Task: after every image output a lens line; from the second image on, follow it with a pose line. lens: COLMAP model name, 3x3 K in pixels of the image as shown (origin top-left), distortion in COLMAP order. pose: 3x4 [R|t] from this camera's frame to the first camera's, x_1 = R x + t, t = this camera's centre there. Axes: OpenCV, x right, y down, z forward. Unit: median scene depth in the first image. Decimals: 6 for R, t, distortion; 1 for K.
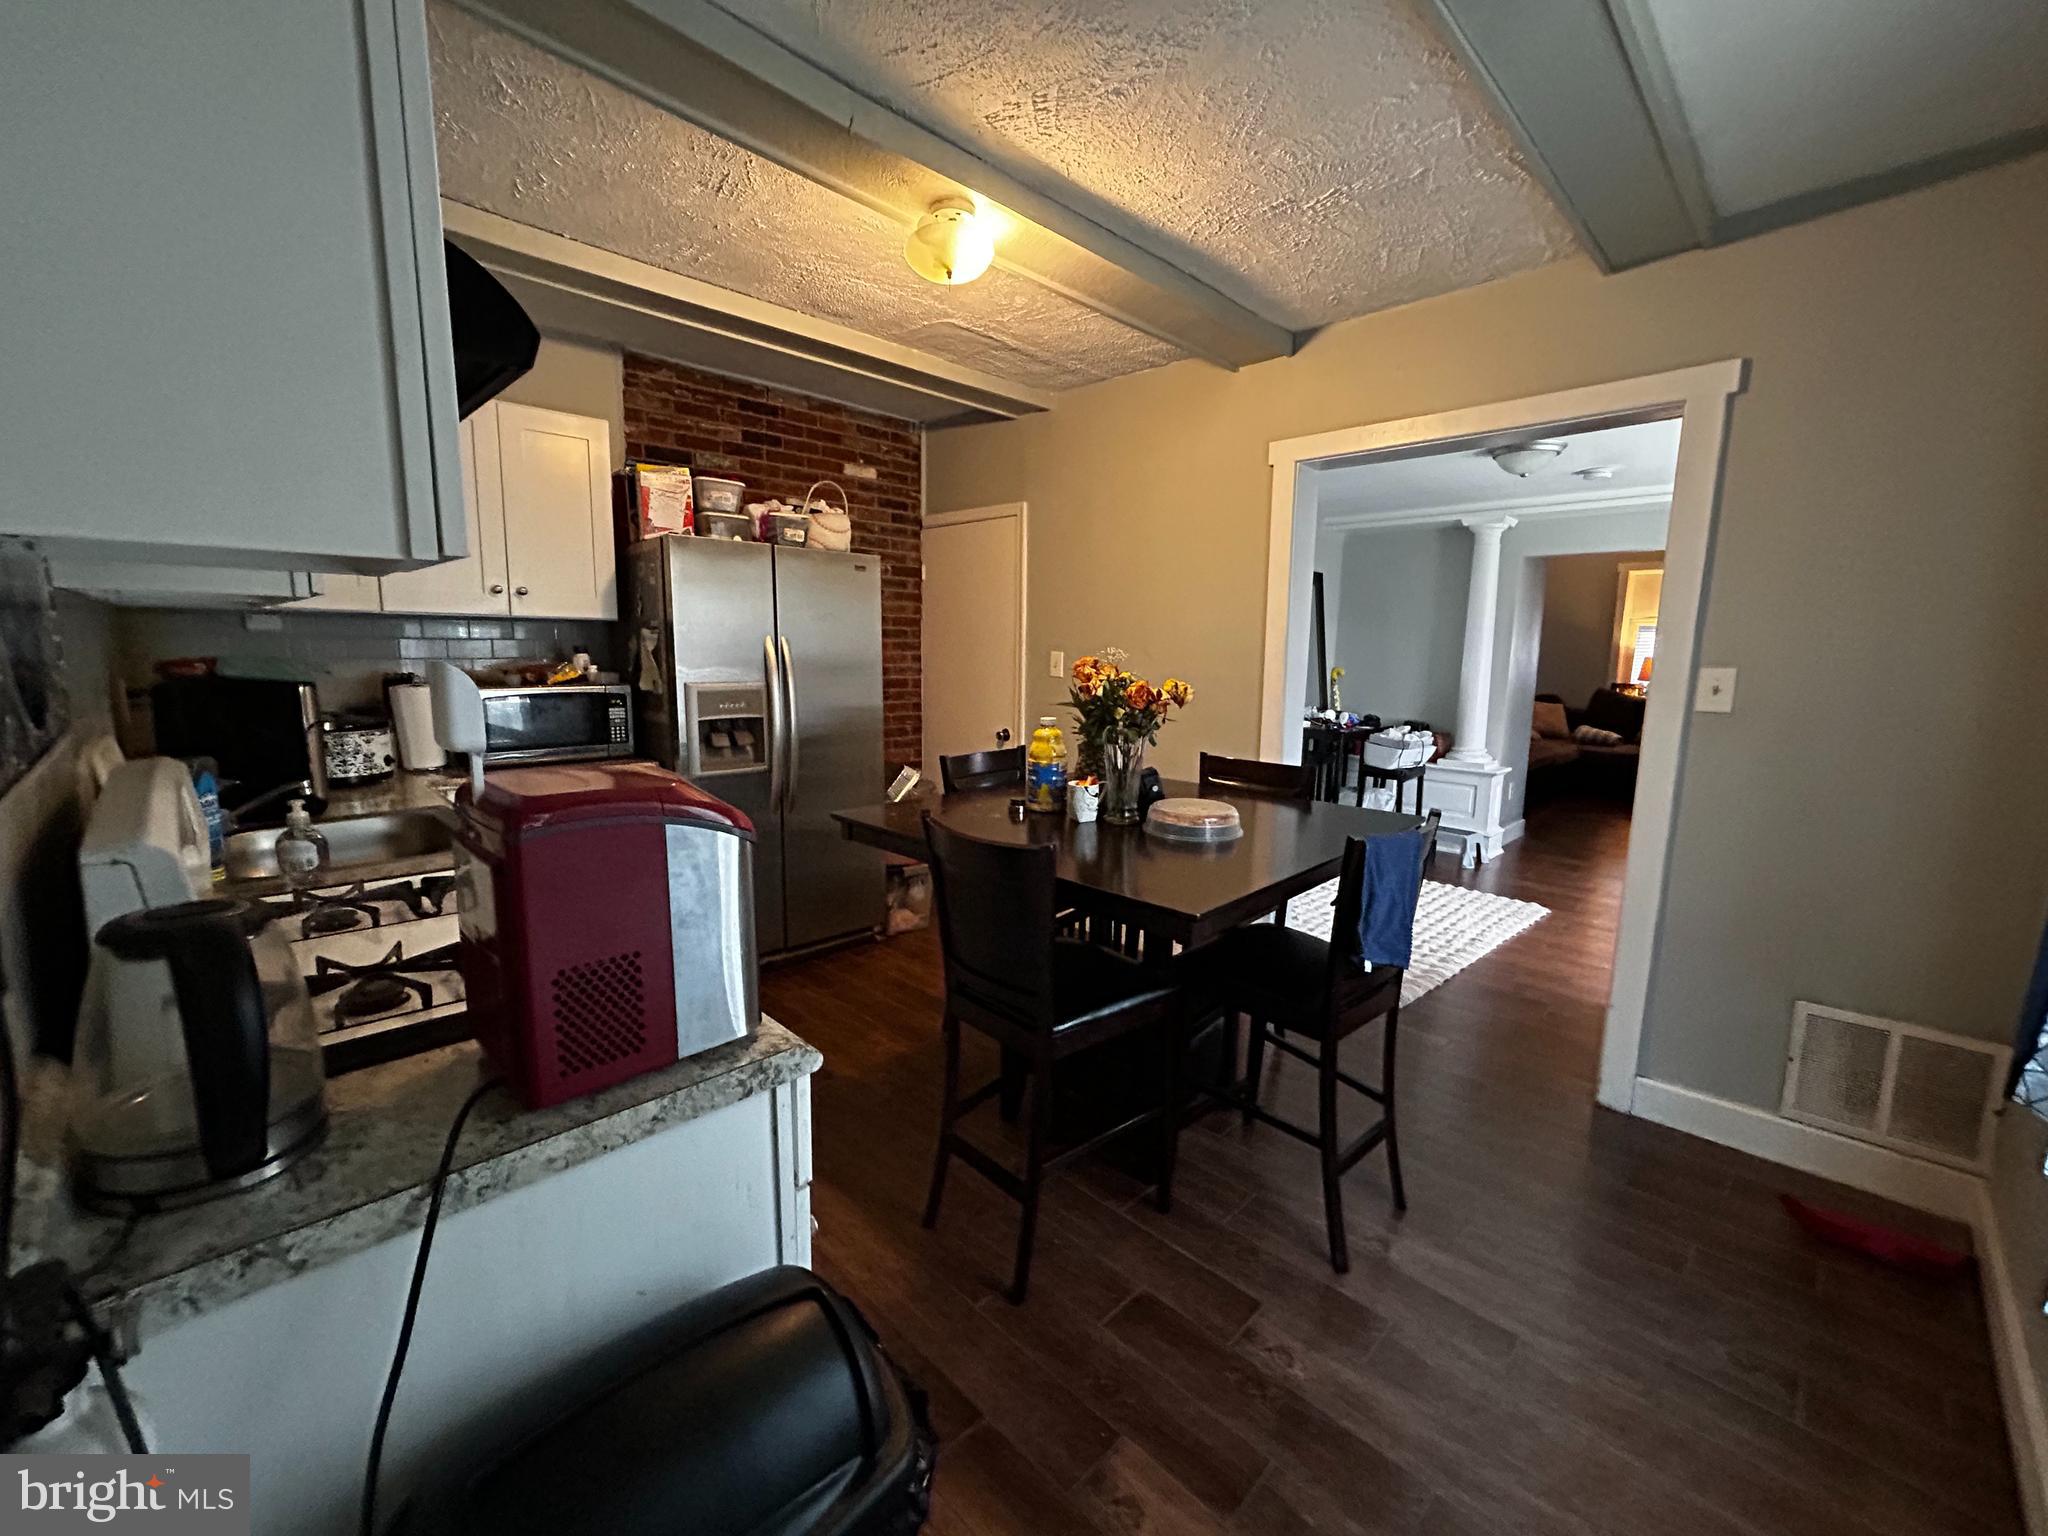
lens RADIAL K [[830.2, 0, 1026.2], [0, 830.2, 764.1], [0, 0, 1]] dist [-0.000197, 0.000045]
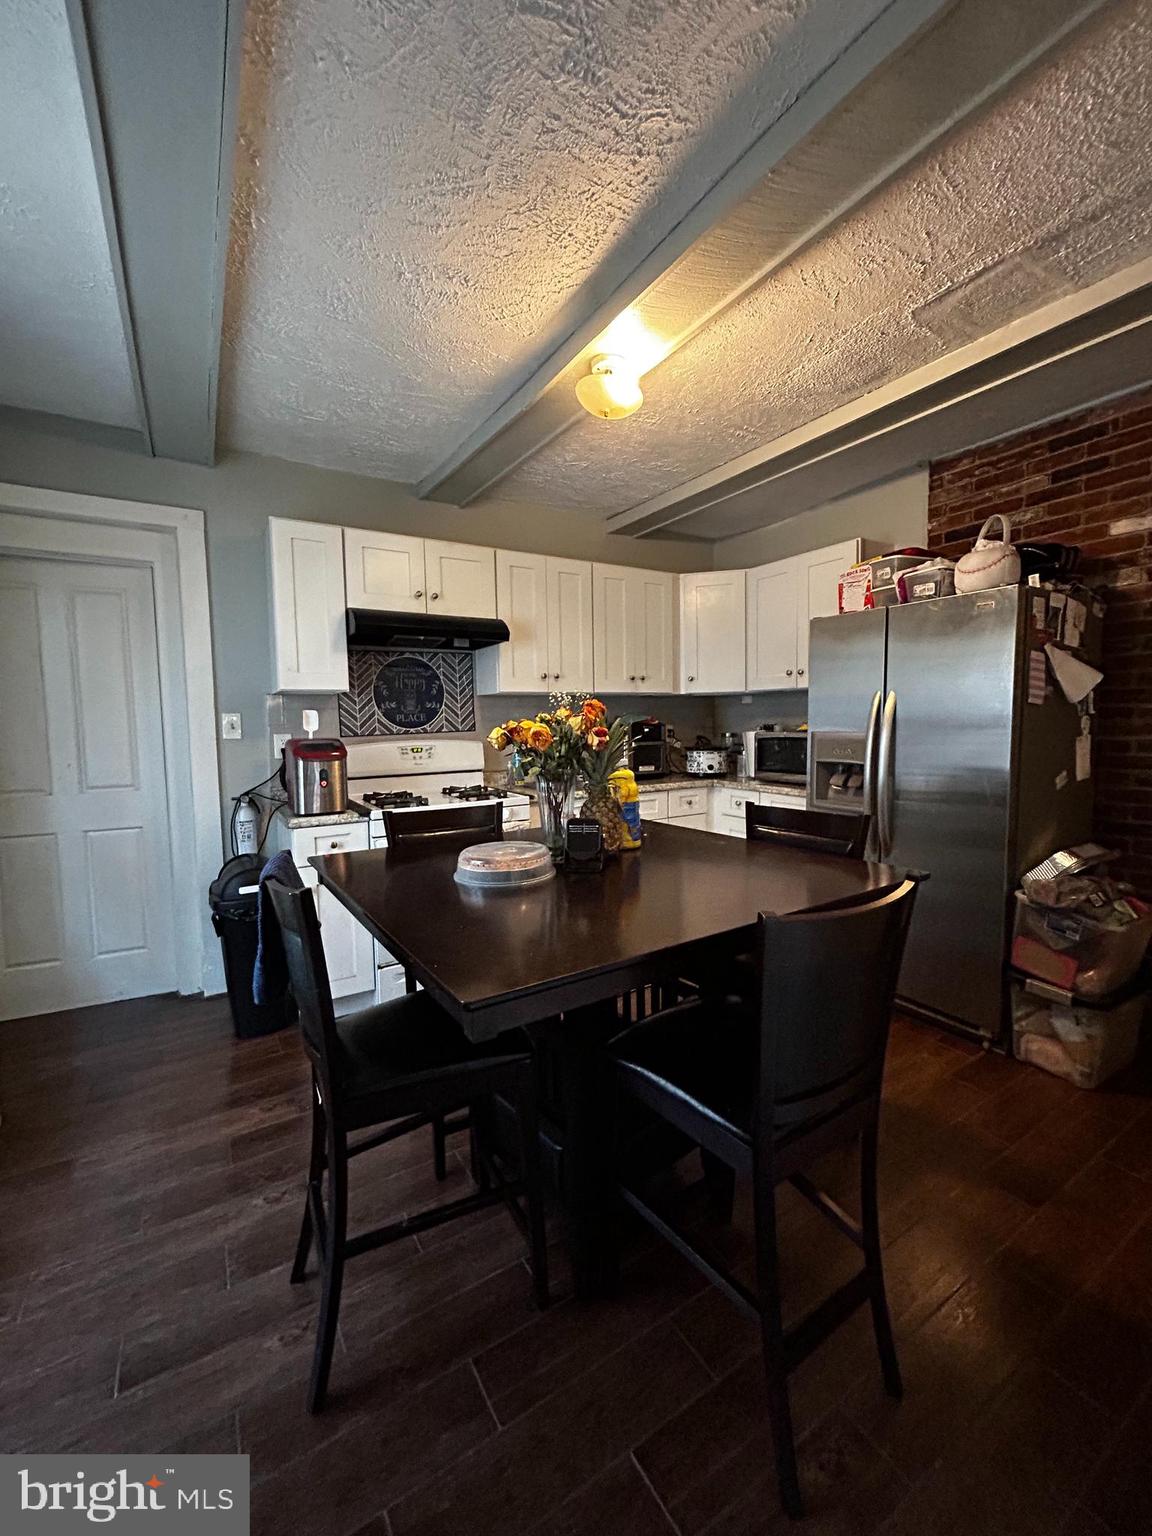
lens RADIAL K [[622.6, 0, 577.4], [0, 622.6, 770.6], [0, 0, 1]] dist [-0.000197, 0.000045]
pose [[-0.224109, 0.067214, -0.972244, 0.532370], [-0.130833, 0.986513, 0.098359, -0.073127], [0.965742, 0.149244, -0.212292, 0.737153]]
